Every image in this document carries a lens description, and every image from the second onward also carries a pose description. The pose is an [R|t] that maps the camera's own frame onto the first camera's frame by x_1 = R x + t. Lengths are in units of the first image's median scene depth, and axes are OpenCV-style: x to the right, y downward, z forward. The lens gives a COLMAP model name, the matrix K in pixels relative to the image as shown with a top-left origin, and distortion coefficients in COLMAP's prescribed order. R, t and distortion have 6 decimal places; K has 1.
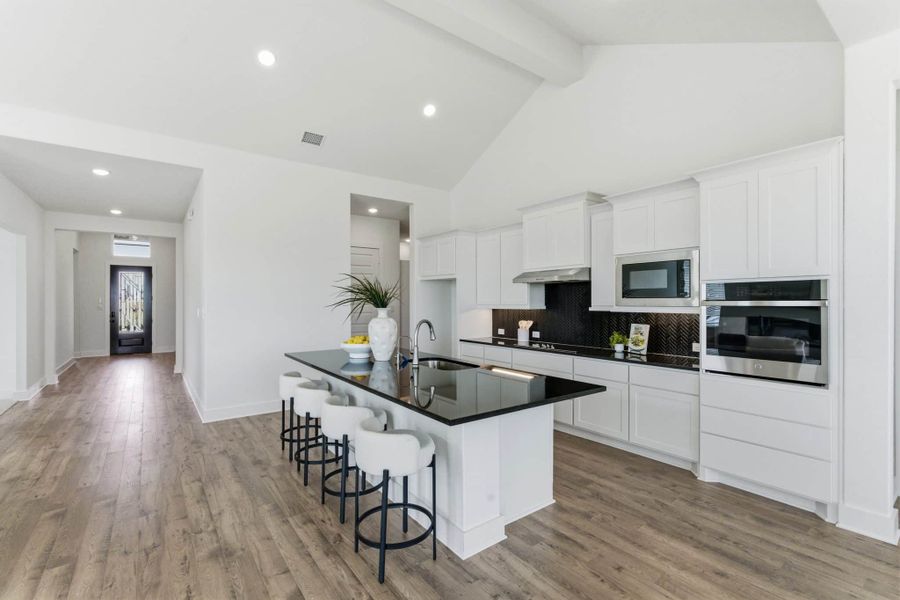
lens RADIAL K [[401.4, 0, 449.6], [0, 401.4, 302.7], [0, 0, 1]] dist [0.000730, 0.000179]
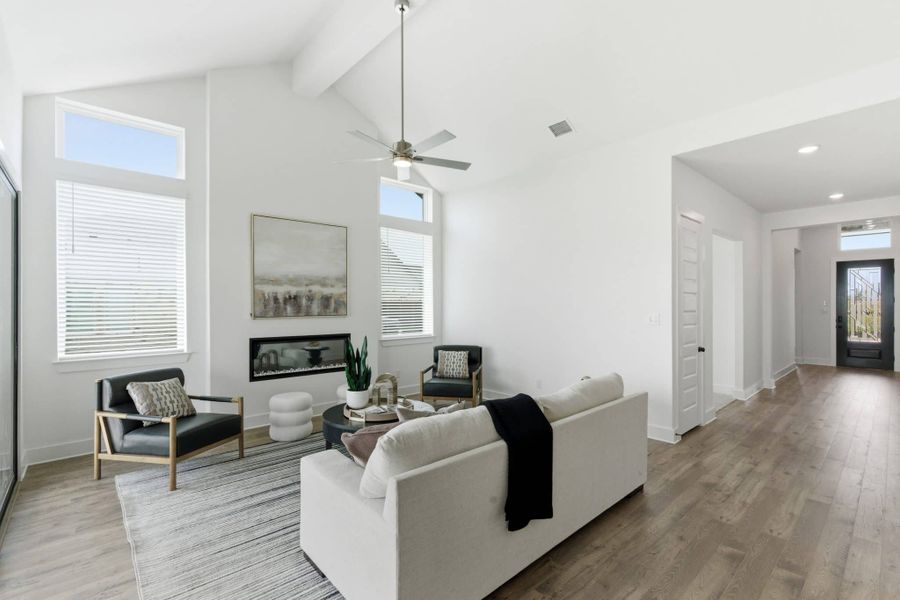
lens RADIAL K [[407.7, 0, 448.0], [0, 407.7, 301.5], [0, 0, 1]] dist [0.001198, 0.000374]
pose [[0.092405, -0.006127, -0.995703, -0.061207], [-0.001056, 0.999980, -0.006252, -0.002695], [0.995721, 0.001629, 0.092397, 0.115882]]
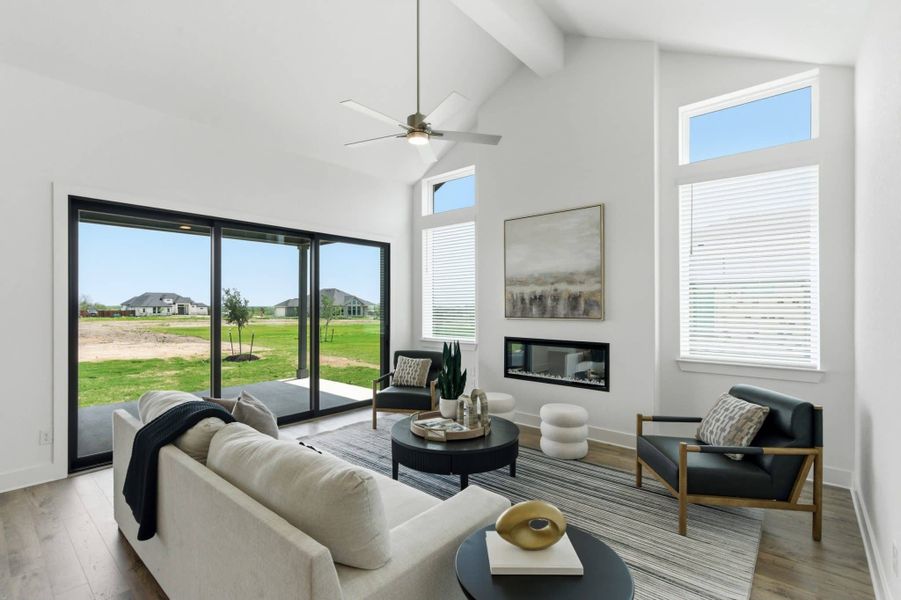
lens RADIAL K [[415.1, 0, 450.1], [0, 415.1, 305.5], [0, 0, 1]] dist [0.003374, 0.000594]
pose [[-0.976800, 0.001909, -0.214146, -0.830253], [0.001242, 0.999994, 0.003251, -0.003900], [0.214151, 0.002910, -0.976796, 0.862057]]
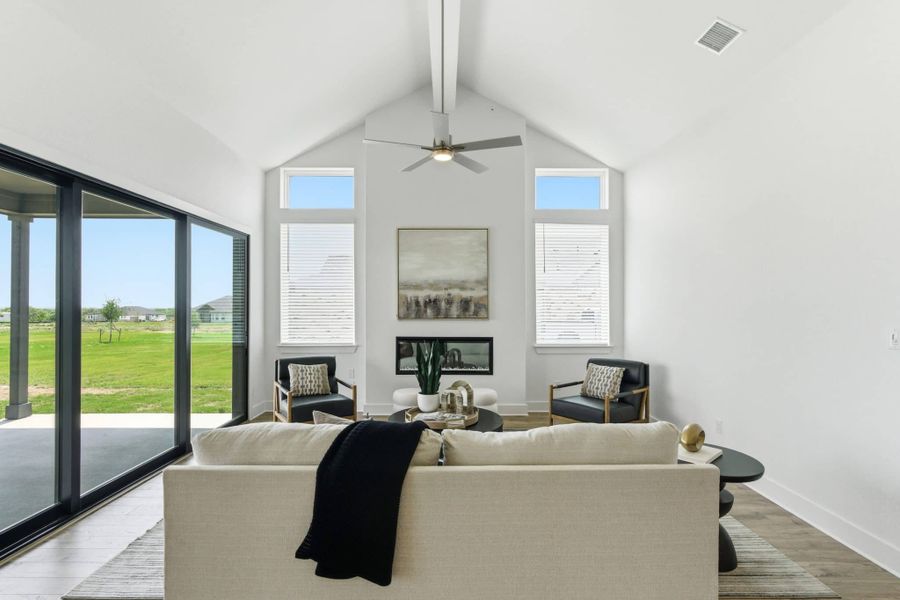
lens RADIAL K [[409.0, 0, 448.2], [0, 409.0, 305.2], [0, 0, 1]] dist [-0.001336, -0.000079]
pose [[-0.592948, -0.002311, -0.805237, -0.287280], [-0.002546, 0.999996, -0.000995, -0.006969], [0.805237, 0.001460, -0.592952, 0.592357]]
